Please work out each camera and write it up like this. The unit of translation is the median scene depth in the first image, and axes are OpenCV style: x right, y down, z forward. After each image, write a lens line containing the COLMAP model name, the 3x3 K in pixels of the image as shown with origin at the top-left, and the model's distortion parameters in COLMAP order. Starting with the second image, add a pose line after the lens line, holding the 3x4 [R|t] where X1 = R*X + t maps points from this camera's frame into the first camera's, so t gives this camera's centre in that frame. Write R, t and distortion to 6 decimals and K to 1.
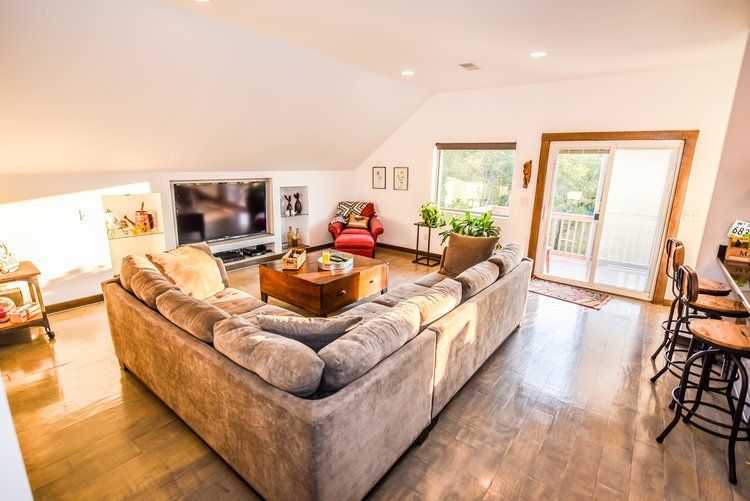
lens RADIAL K [[361.3, 0, 375.0], [0, 361.3, 250.5], [0, 0, 1]] dist [-0.014468, 0.000089]
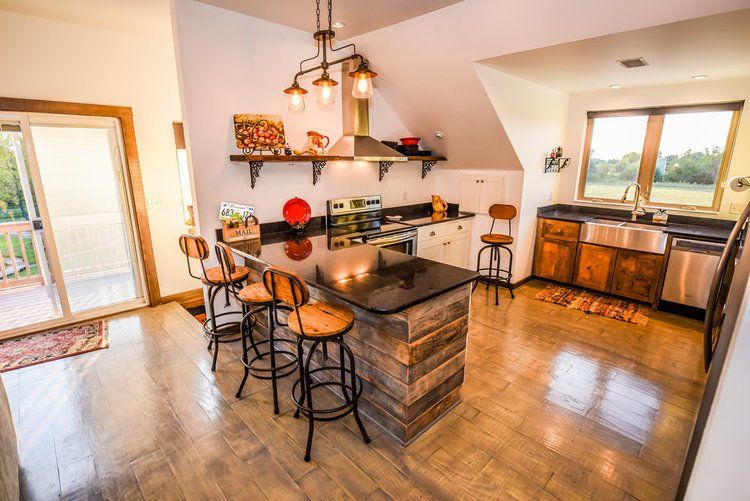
lens RADIAL K [[361.3, 0, 375.0], [0, 361.3, 250.5], [0, 0, 1]] dist [-0.014468, 0.000089]
pose [[0.143429, -0.267644, 0.952783, 0.049990], [0.229121, 0.945561, 0.231124, -0.058765], [-0.962773, 0.185152, 0.196944, 0.261603]]
